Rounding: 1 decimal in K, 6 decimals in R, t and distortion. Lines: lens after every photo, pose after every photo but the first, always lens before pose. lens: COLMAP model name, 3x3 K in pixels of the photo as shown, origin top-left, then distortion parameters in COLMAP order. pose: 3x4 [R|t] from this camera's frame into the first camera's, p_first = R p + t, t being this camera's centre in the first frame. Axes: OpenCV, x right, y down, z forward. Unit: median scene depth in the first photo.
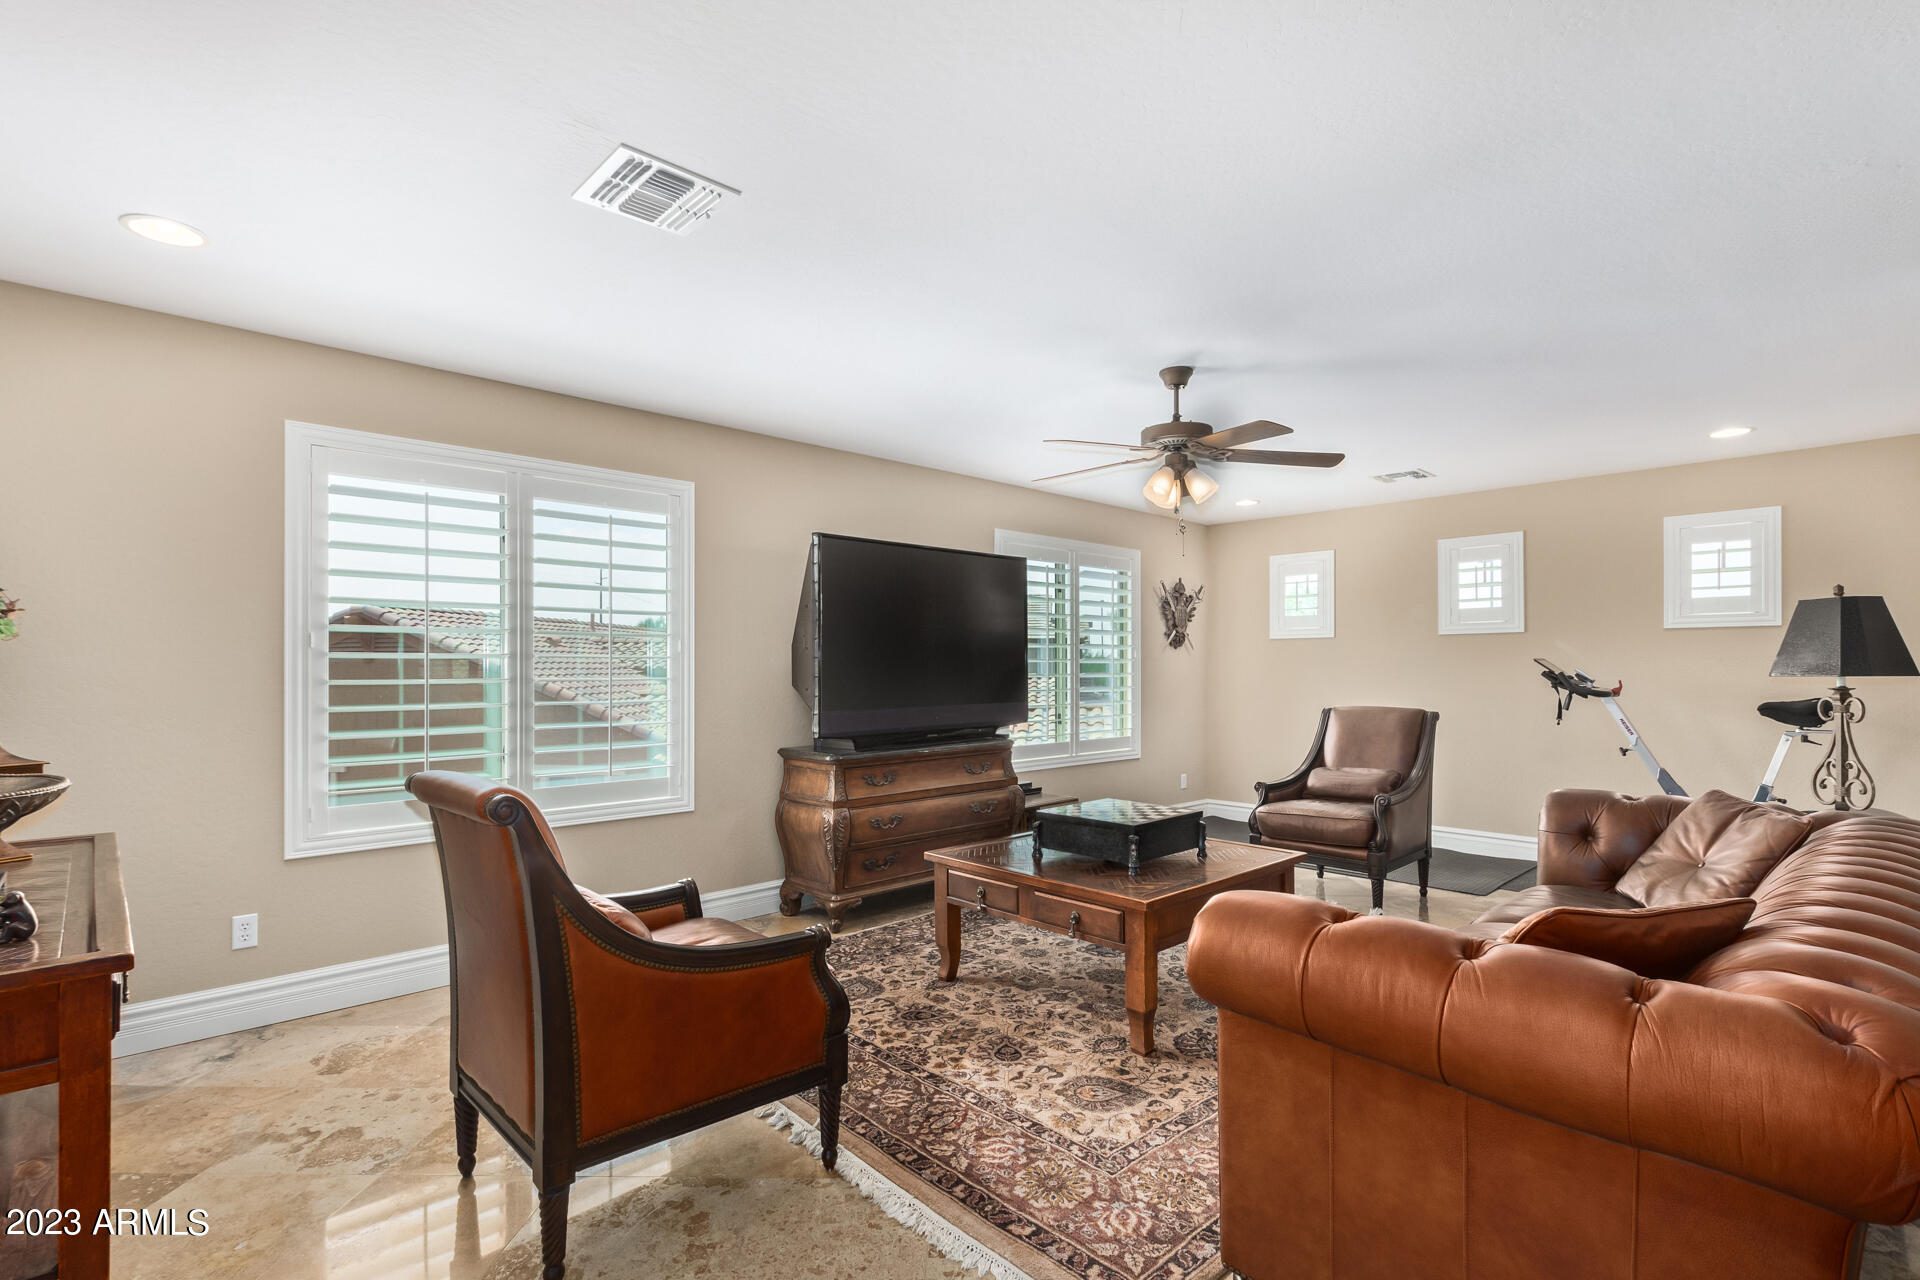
lens RADIAL K [[896.9, 0, 956.5], [0, 896.9, 651.6], [0, 0, 1]] dist [0.005939, -0.000159]
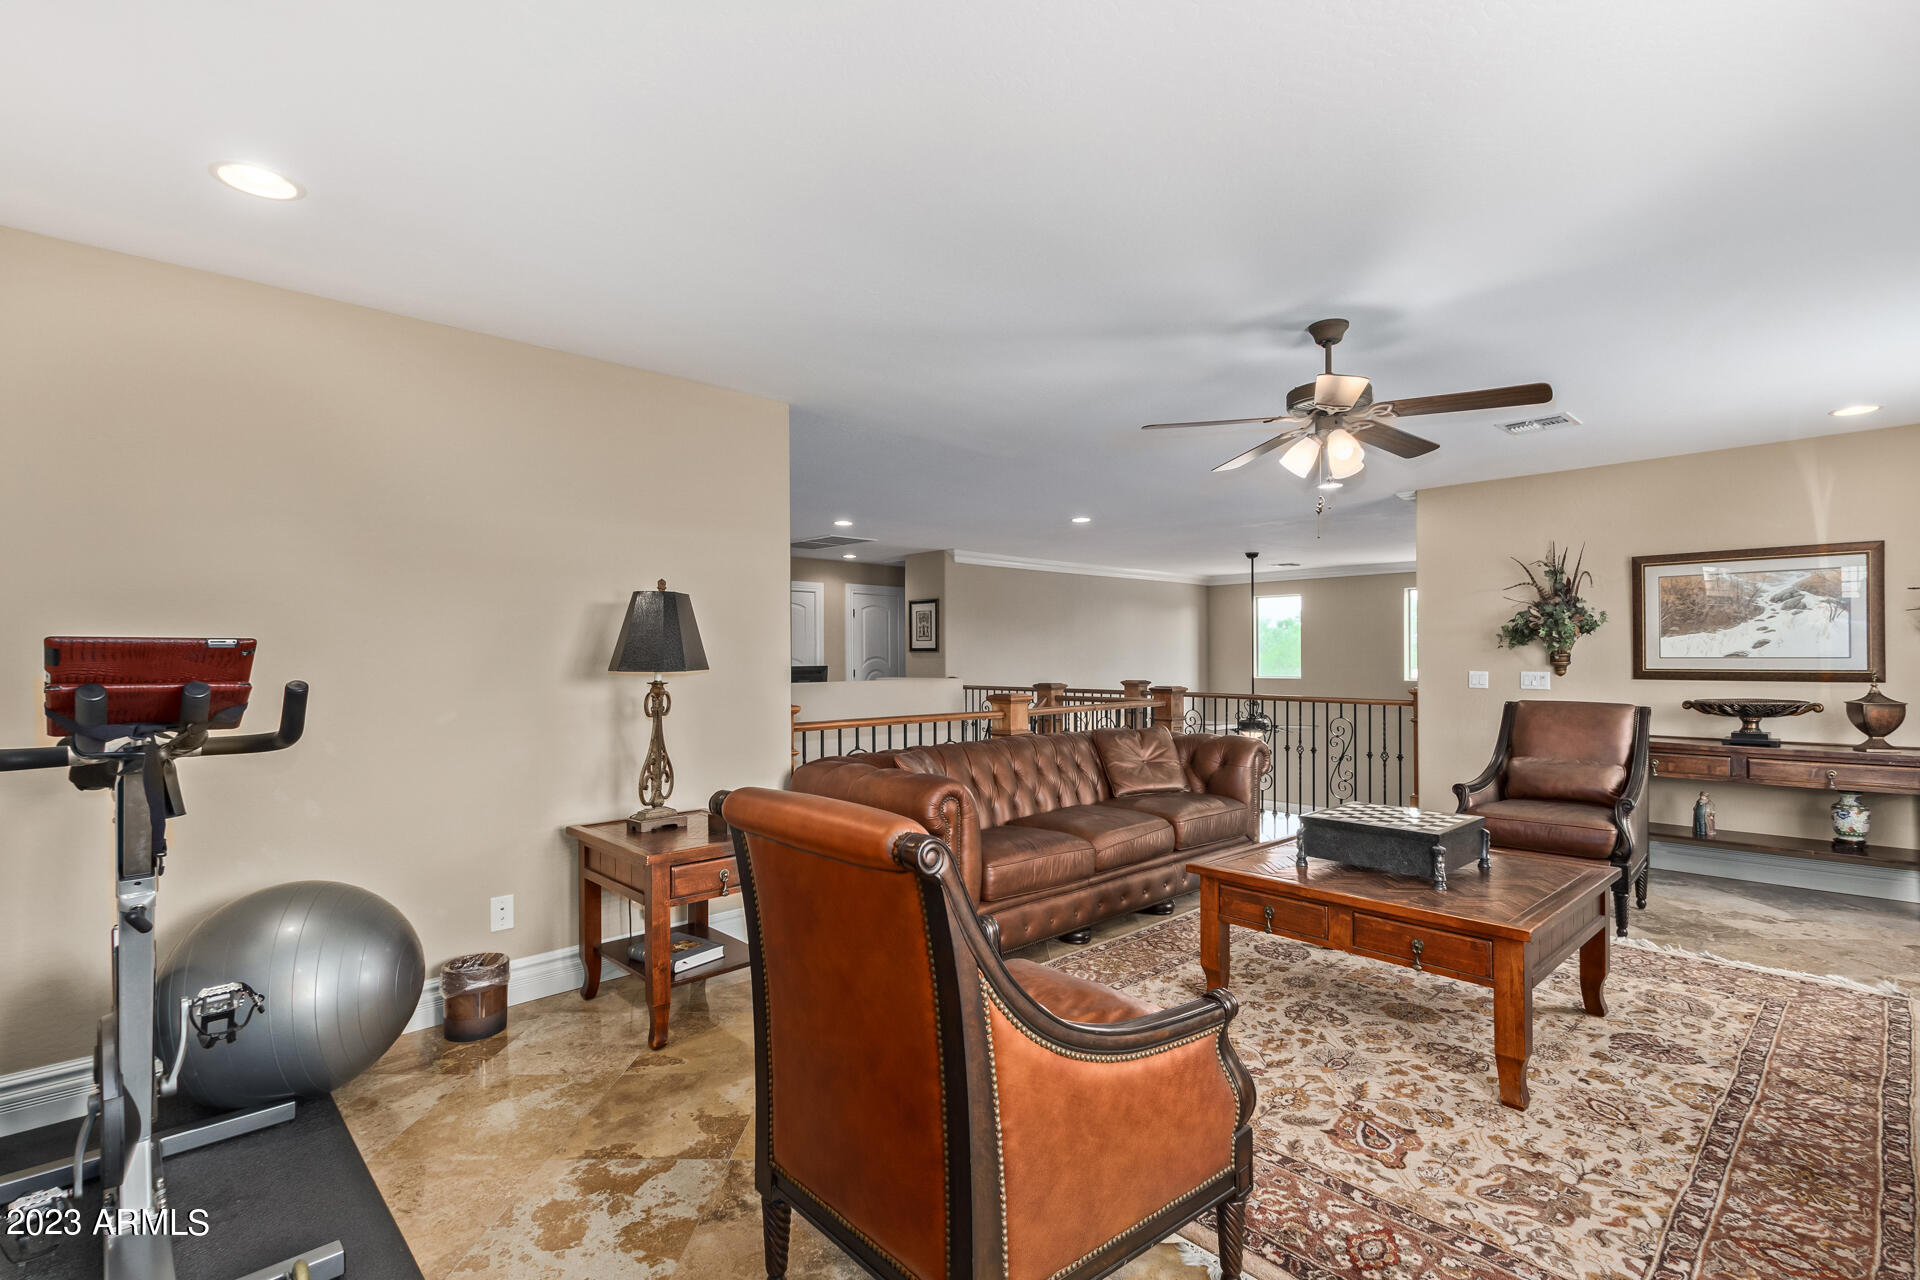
lens RADIAL K [[893.7, 0, 972.3], [0, 893.7, 642.8], [0, 0, 1]] dist [0.000630, -0.001230]
pose [[-0.999980, 0.005665, -0.002633, 0.577014], [0.005745, 0.999488, -0.031462, 0.025328], [0.002453, -0.031476, -0.999501, 1.807844]]
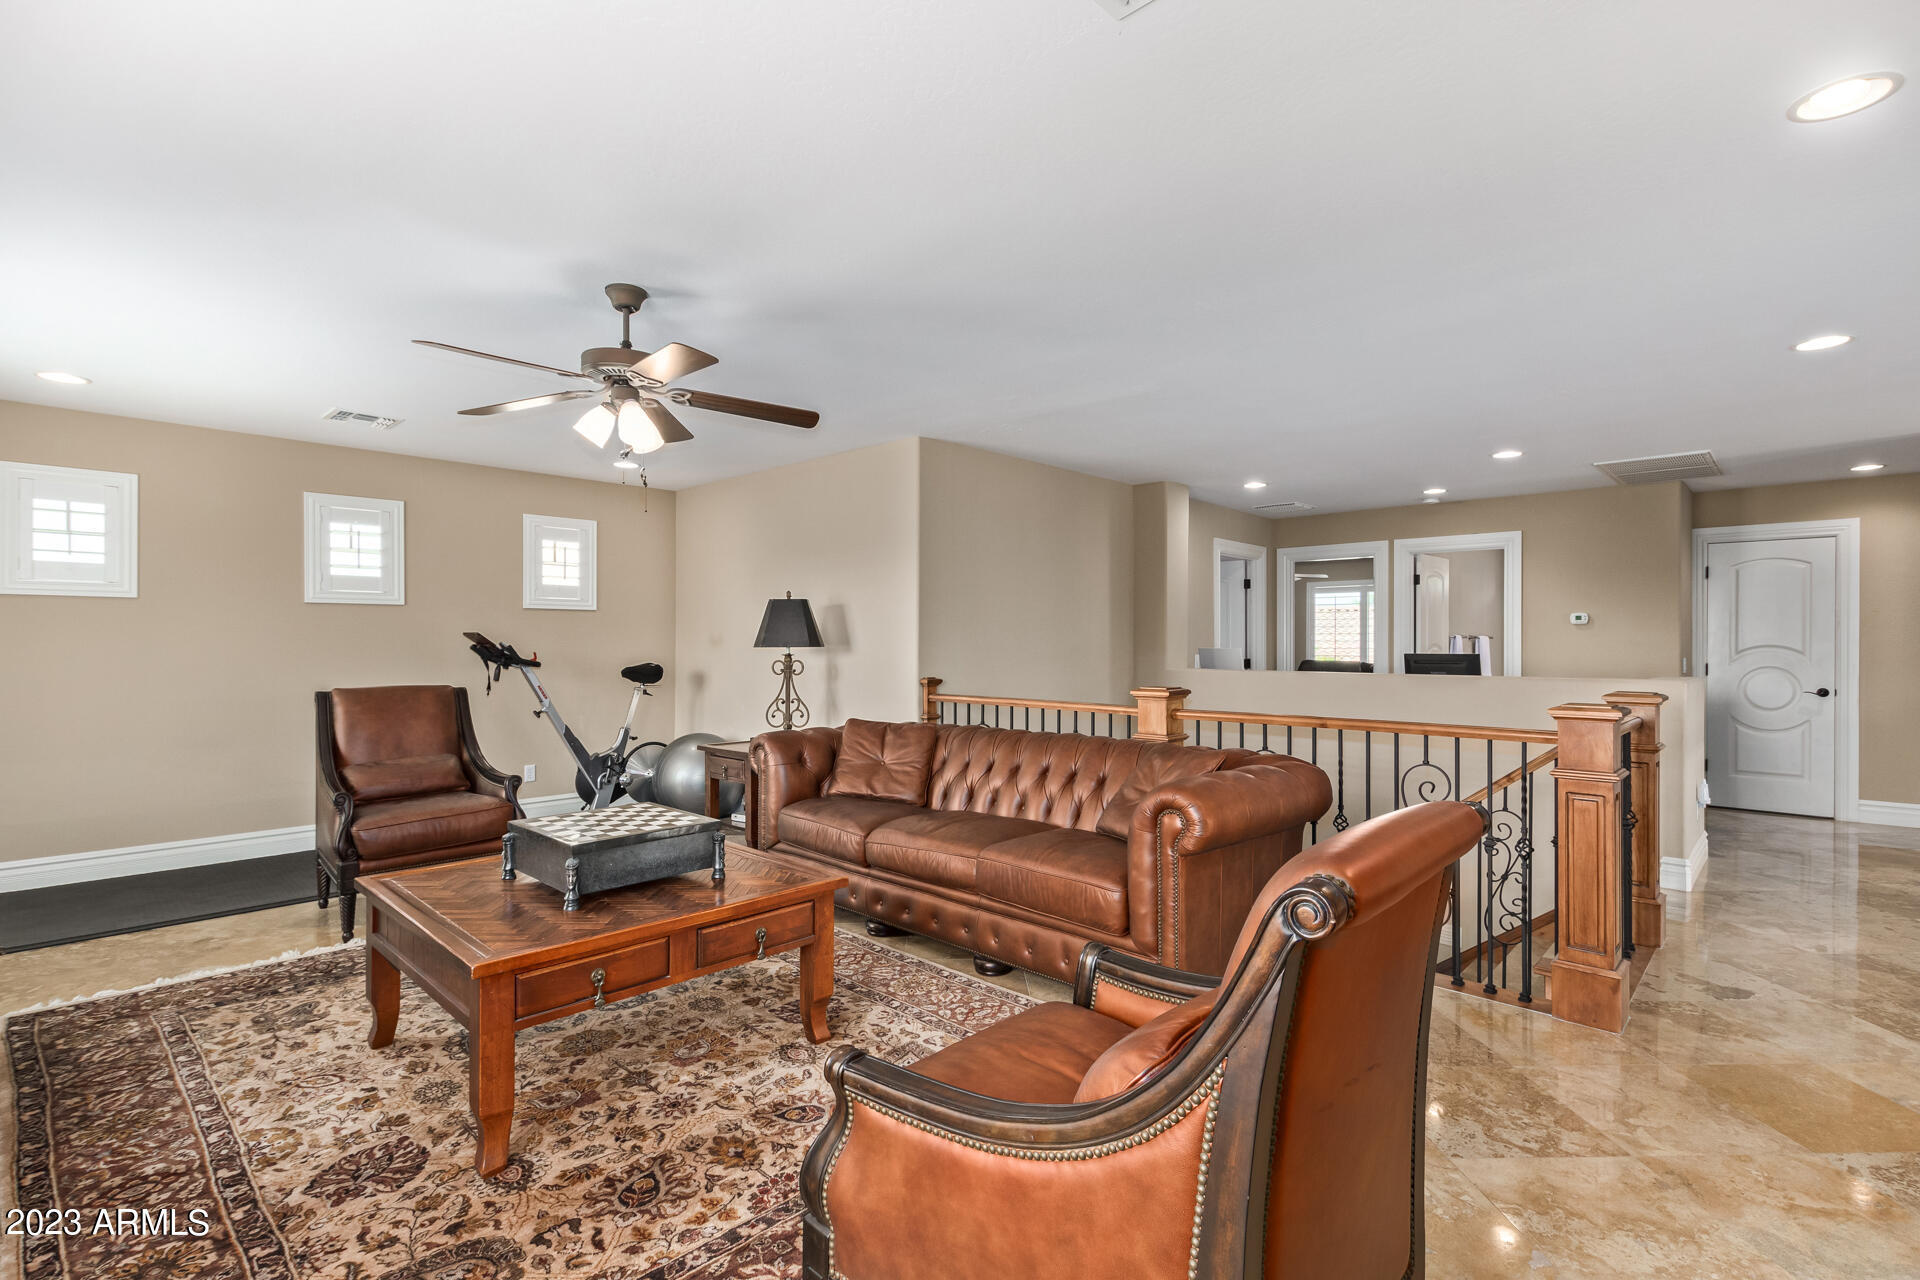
lens RADIAL K [[896.9, 0, 956.5], [0, 896.9, 651.6], [0, 0, 1]] dist [0.005939, -0.000159]
pose [[-0.046322, -0.012364, 0.998850, -0.589891], [-0.020940, 0.999716, 0.011403, 0.008652], [-0.998707, -0.020387, -0.046568, 0.697114]]
